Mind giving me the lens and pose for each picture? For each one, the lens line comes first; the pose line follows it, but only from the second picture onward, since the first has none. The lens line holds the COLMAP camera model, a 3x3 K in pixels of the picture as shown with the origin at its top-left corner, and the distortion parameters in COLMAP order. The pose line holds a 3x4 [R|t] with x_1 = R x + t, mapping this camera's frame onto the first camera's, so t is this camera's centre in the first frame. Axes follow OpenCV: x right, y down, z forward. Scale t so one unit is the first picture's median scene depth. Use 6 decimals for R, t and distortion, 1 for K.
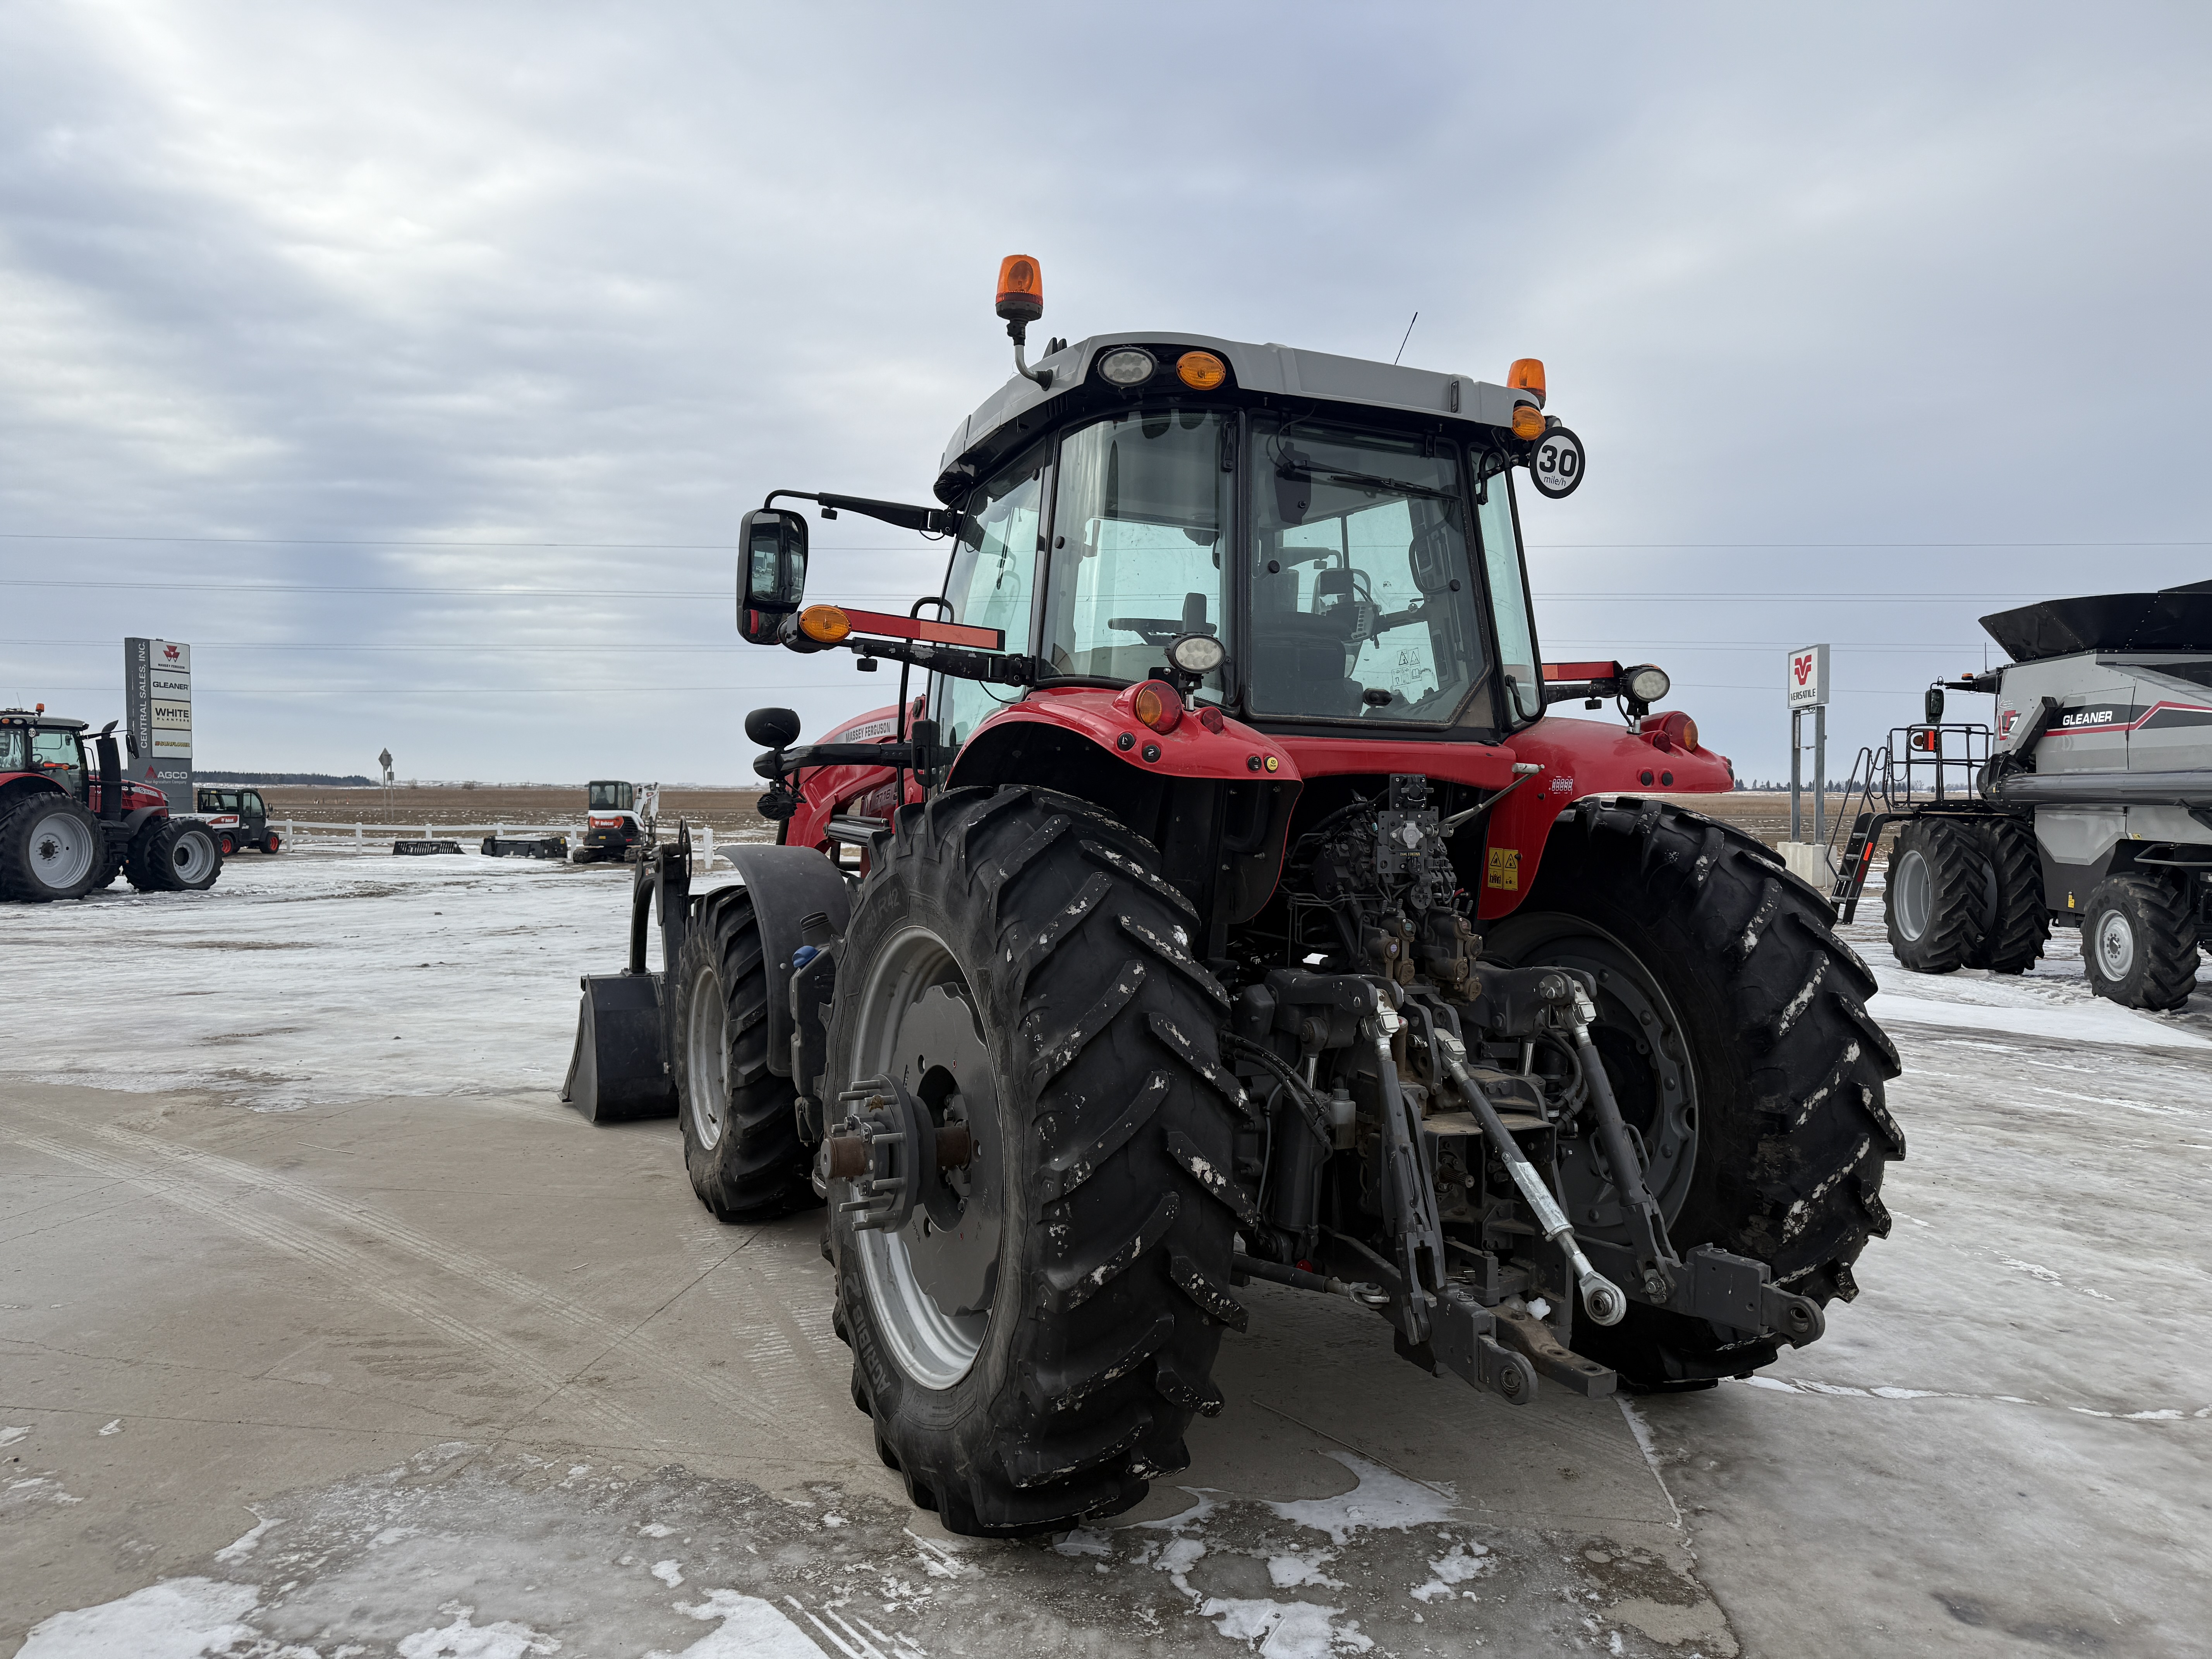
lens RADIAL K [[1545.9, 0, 1106.0], [0, 1545.9, 829.5], [0, 0, 1]] dist [0.037176, -0.038356]
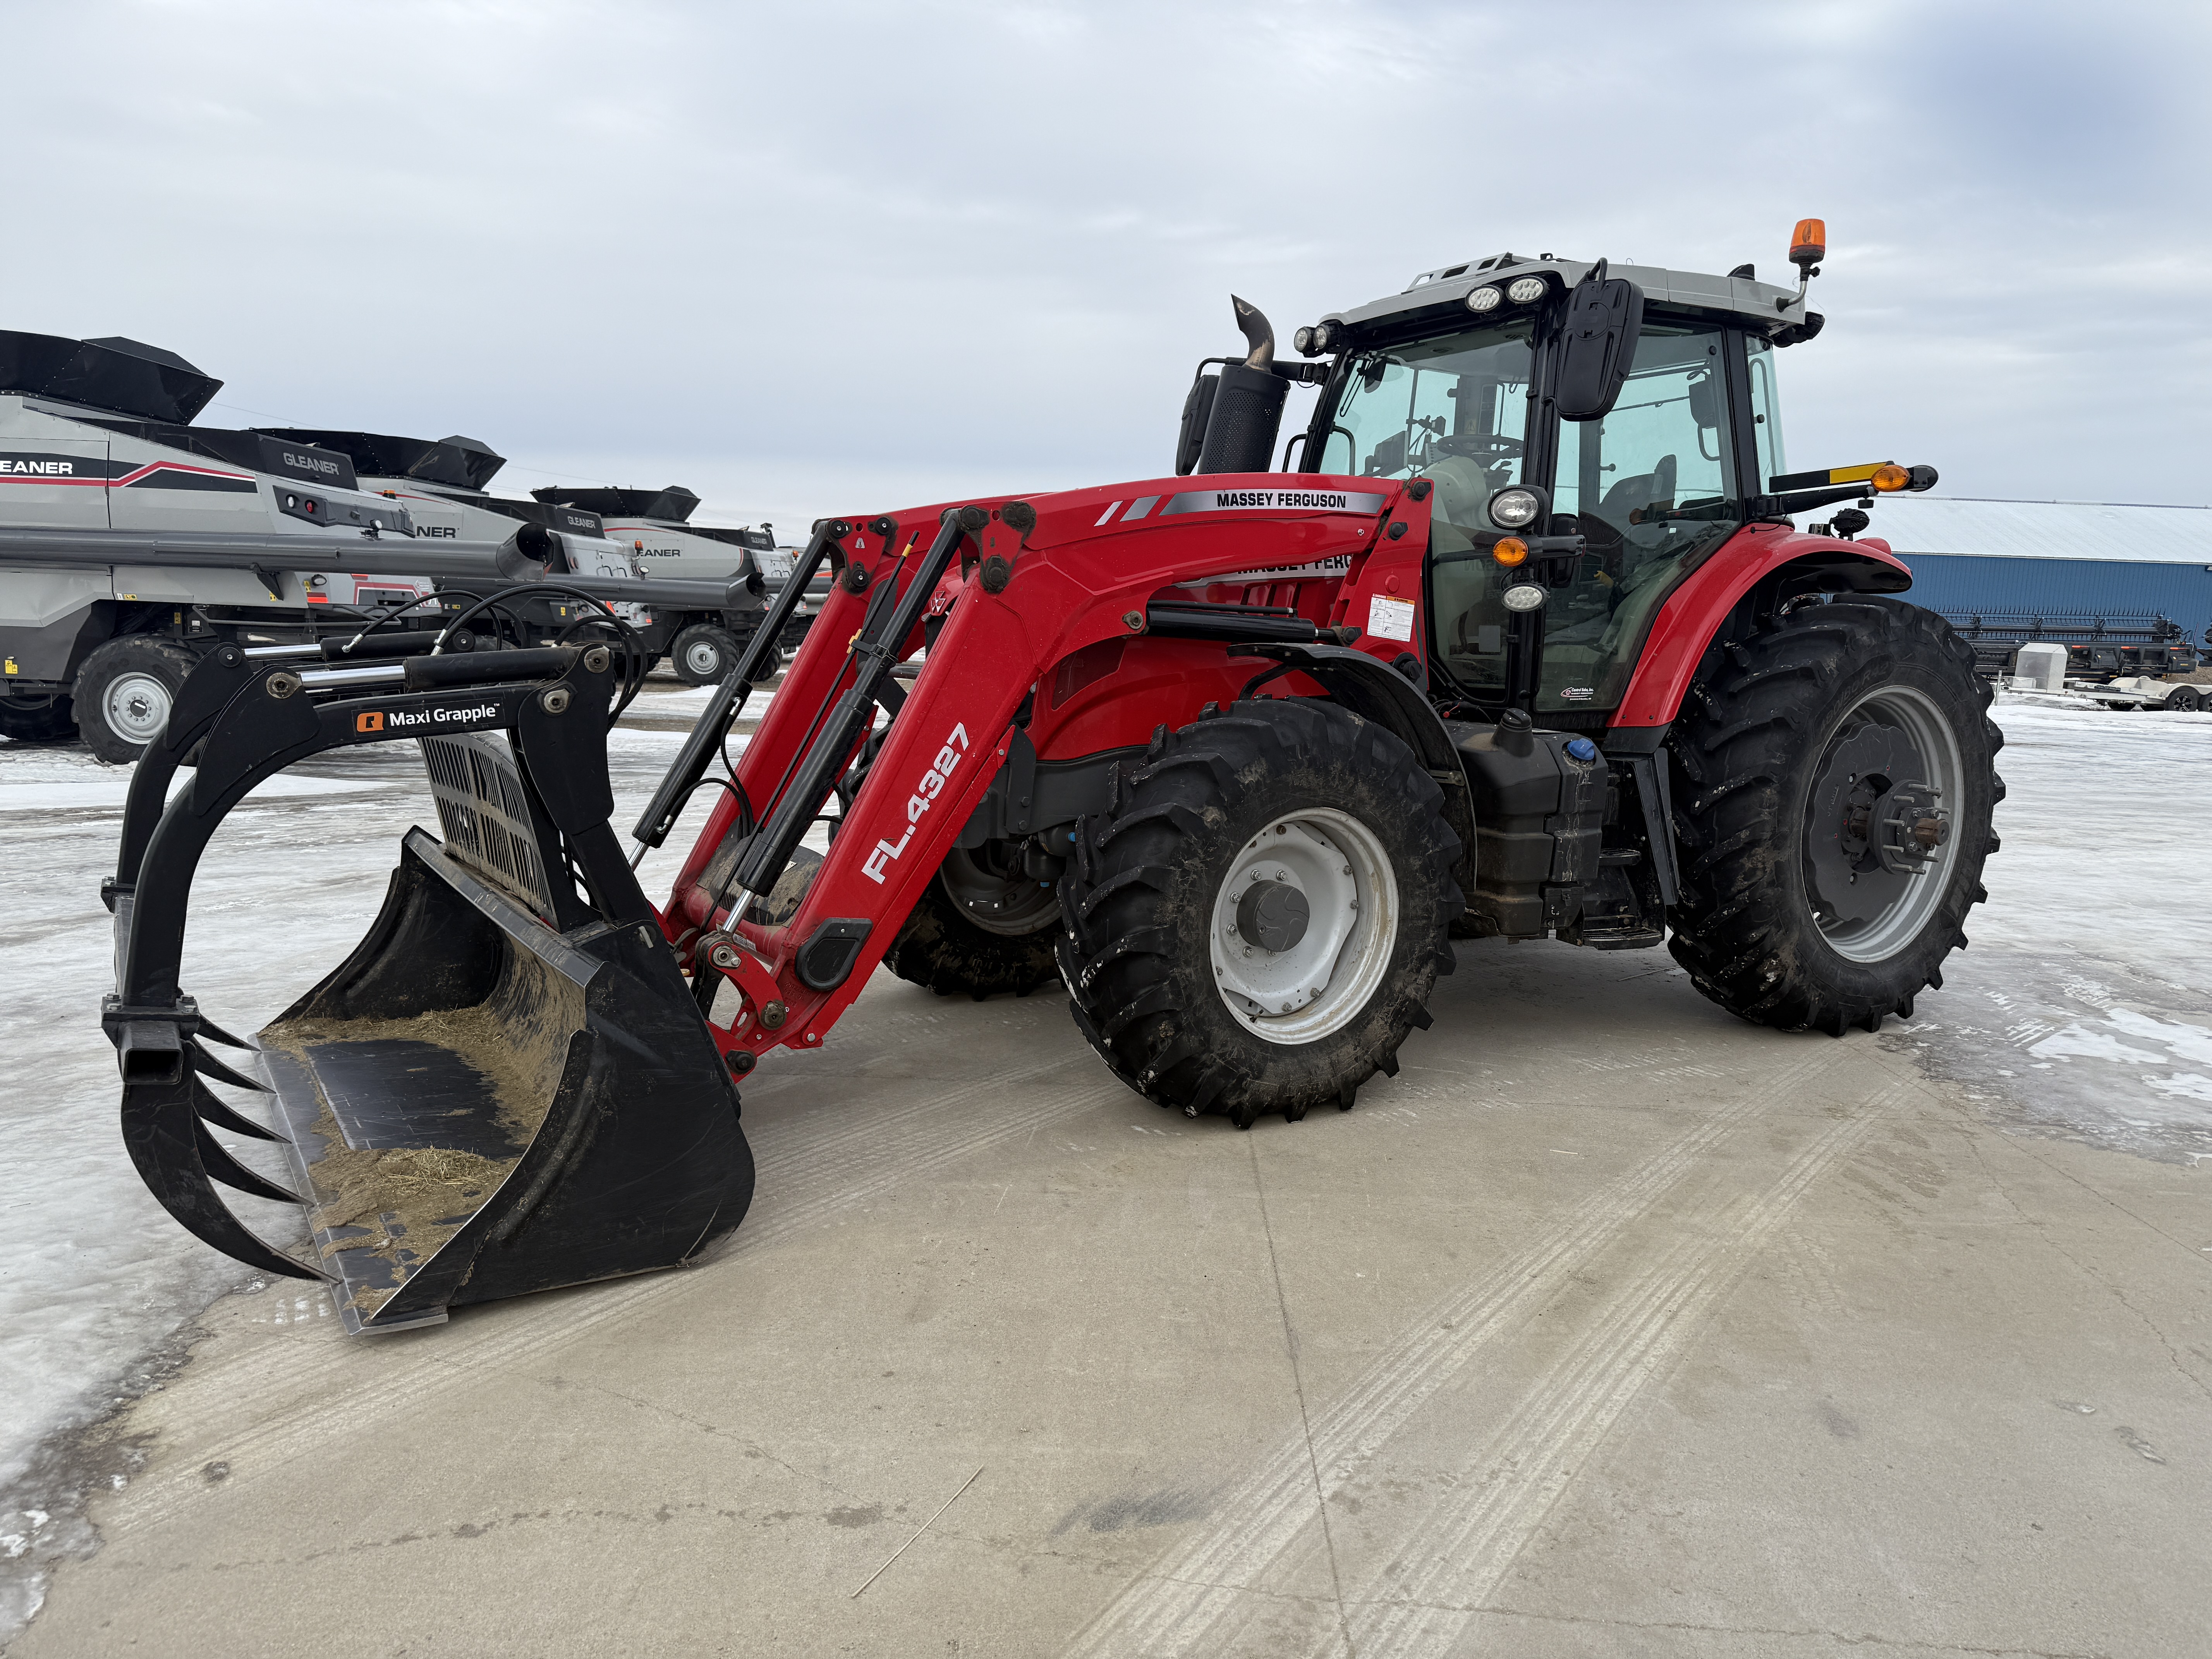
lens RADIAL K [[1541.0, 0, 1098.5], [0, 1541.0, 826.8], [0, 0, 1]] dist [0.073858, -0.104608]
pose [[-0.087919, -0.145793, 0.985401, -1.178578], [-0.014000, 0.989315, 0.145123, -0.009712], [-0.996029, -0.001037, -0.089021, 1.402207]]
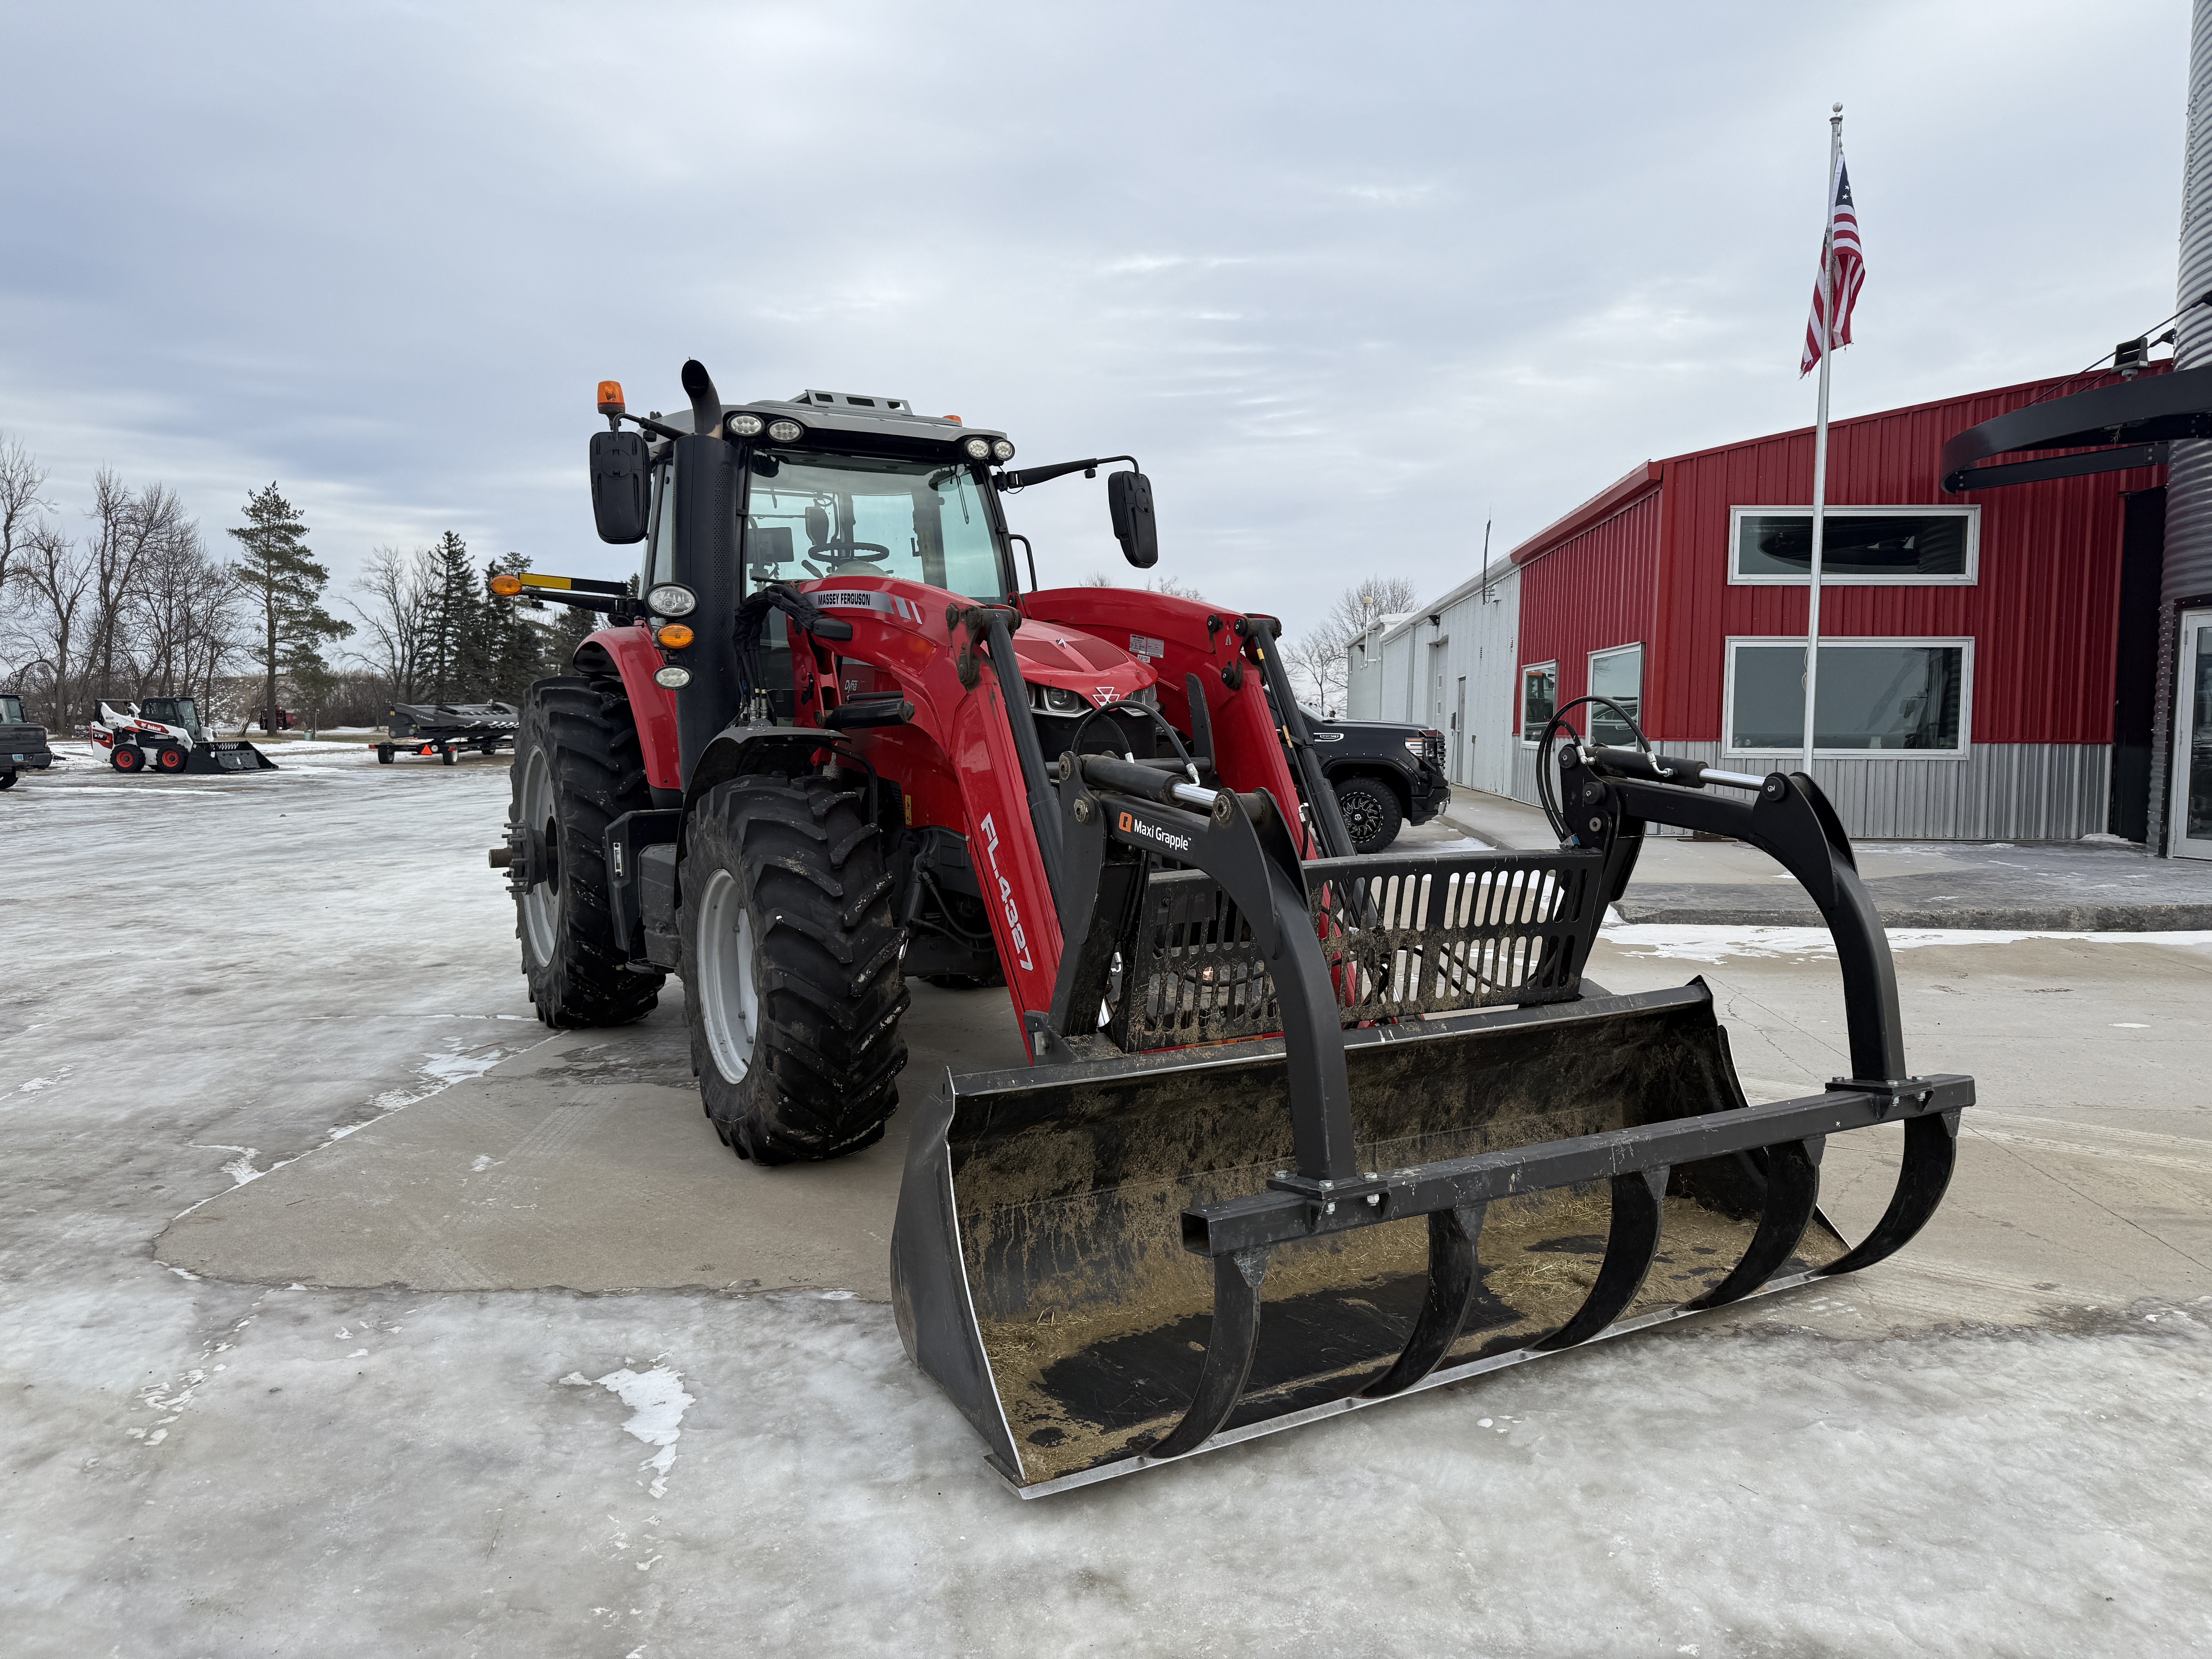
lens RADIAL K [[1554.3, 0, 1108.8], [0, 1554.3, 813.3], [0, 0, 1]] dist [0.043811, -0.058811]
pose [[-0.999273, -0.009388, -0.036938, -0.154181], [-0.012402, 0.996537, 0.082225, -0.015317], [0.036038, 0.082624, -0.995929, 2.414186]]
